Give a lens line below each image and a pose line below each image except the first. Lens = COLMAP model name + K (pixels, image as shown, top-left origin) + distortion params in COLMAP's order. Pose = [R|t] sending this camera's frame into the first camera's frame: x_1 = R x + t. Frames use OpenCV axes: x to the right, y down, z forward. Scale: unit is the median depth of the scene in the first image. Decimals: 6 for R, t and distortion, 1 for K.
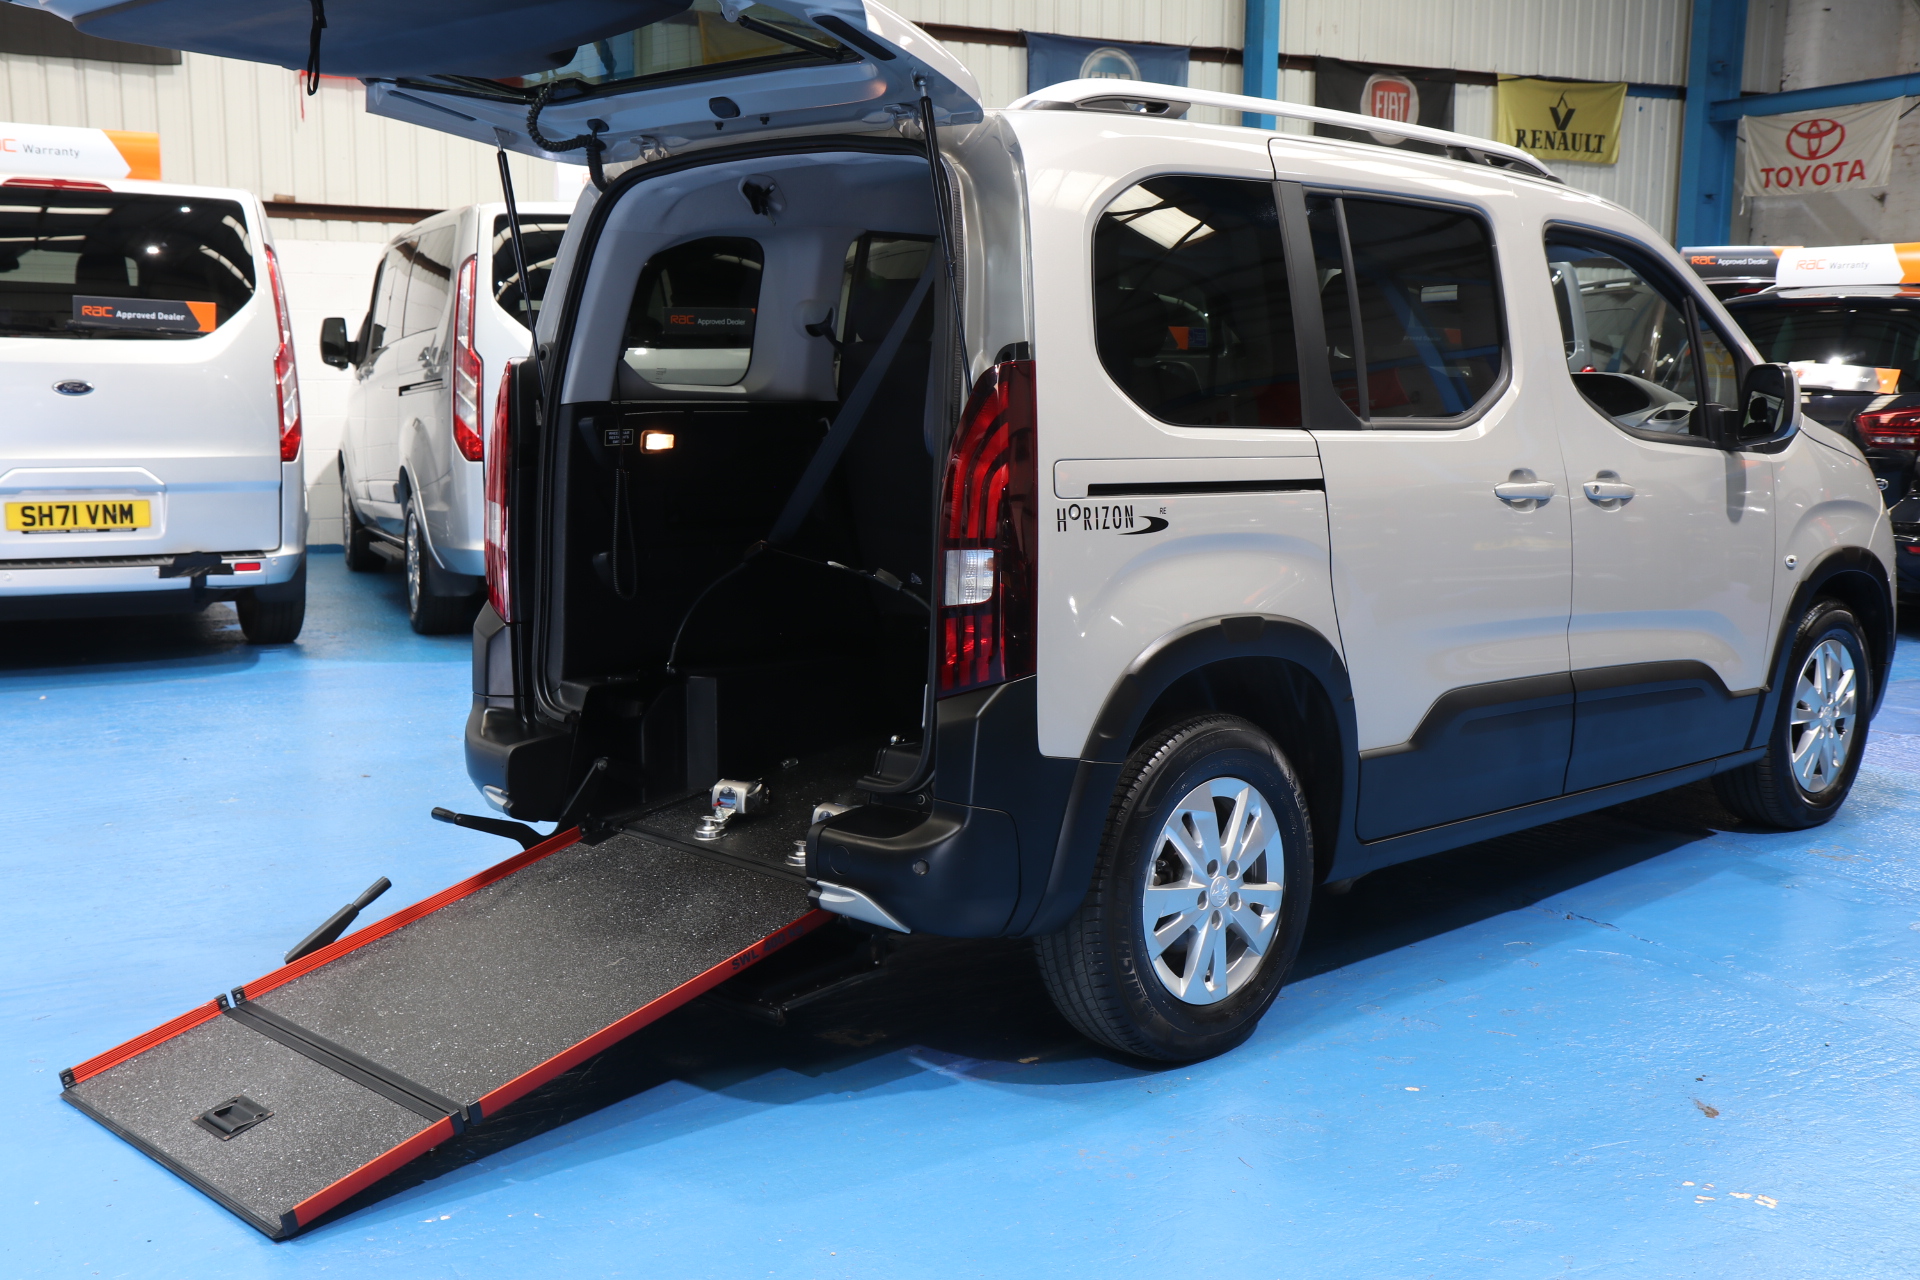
lens RADIAL K [[2017.8, 0, 960.0], [0, 2017.8, 640.0], [0, 0, 1]] dist [0.005212, 0.138921]
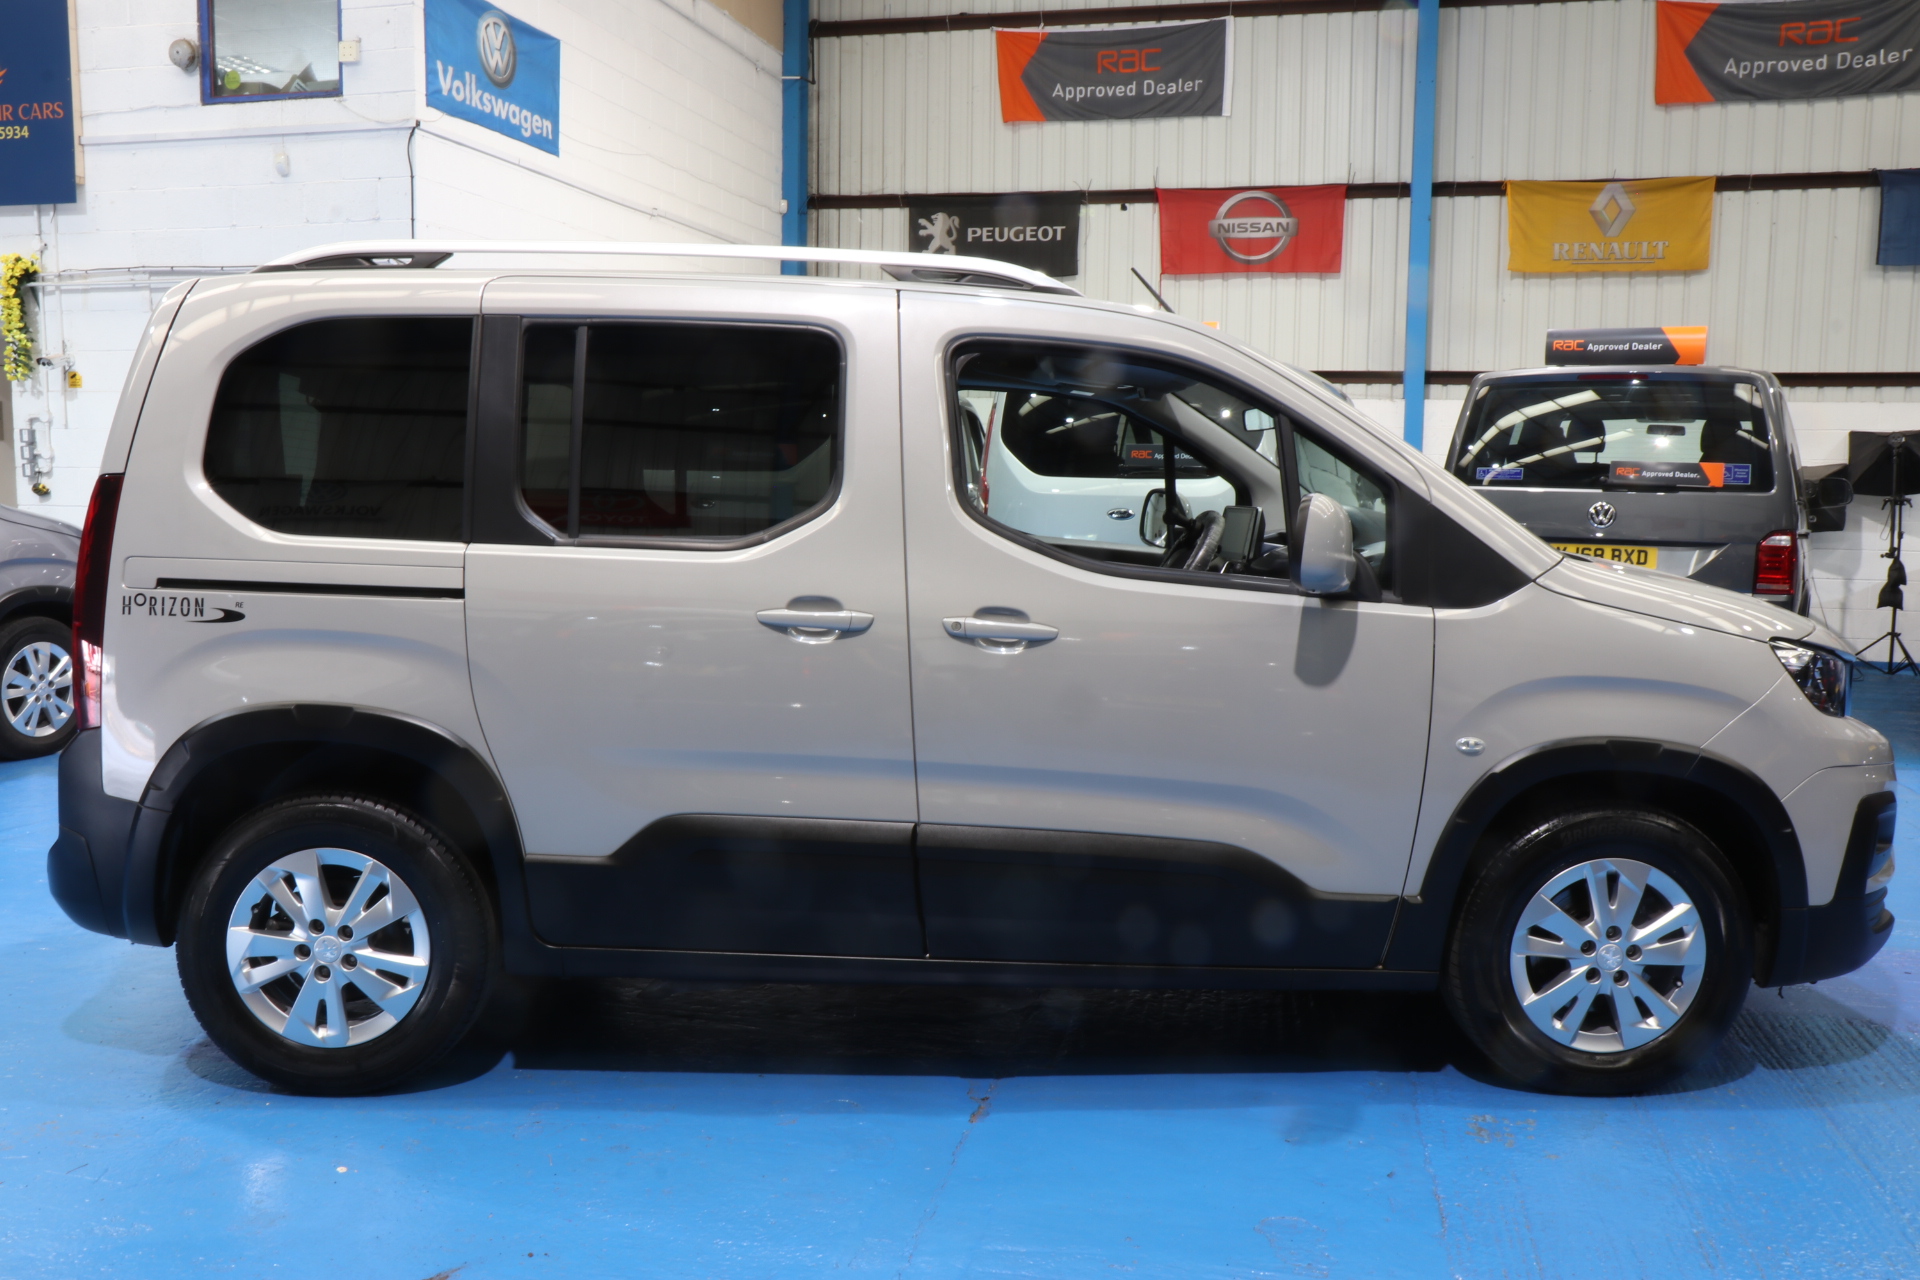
lens RADIAL K [[1602.3, 0, 960.0], [0, 1602.3, 640.0], [0, 0, 1]] dist [-0.064599, 0.050656]
pose [[0.729972, 0.072160, -0.679657, 0.929520], [-0.104955, 0.994451, -0.007142, -0.073480], [0.675370, 0.076547, 0.733496, 0.555097]]
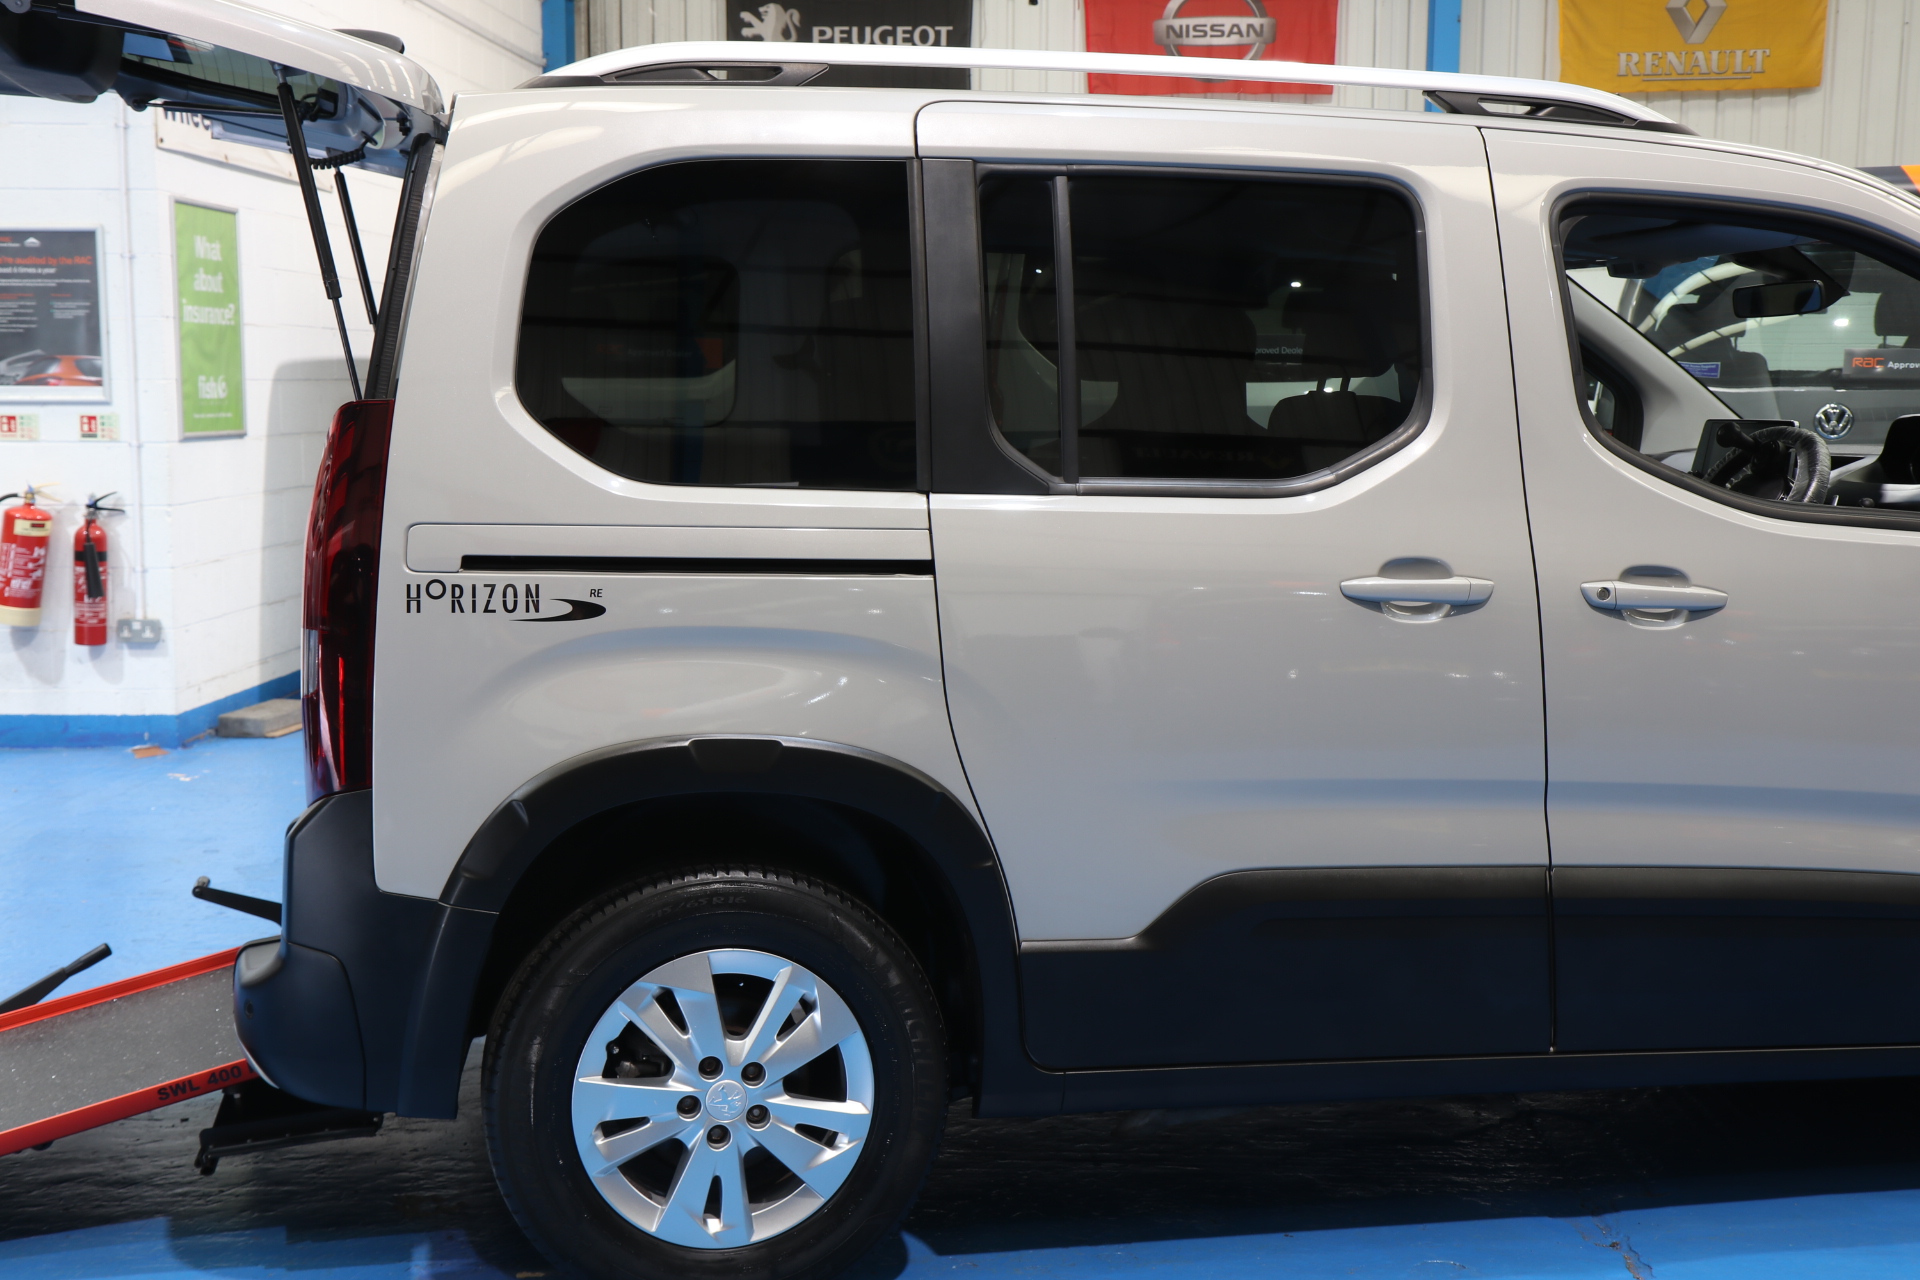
lens RADIAL K [[2255.0, 0, 949.7], [0, 2255.0, 623.4], [0, 0, 1]] dist [-0.006340, 0.289336]
pose [[0.839782, 0.051919, -0.540436, 0.617984], [-0.071876, 0.997287, -0.015879, -0.043960], [0.538146, 0.052179, 0.841235, 0.314360]]
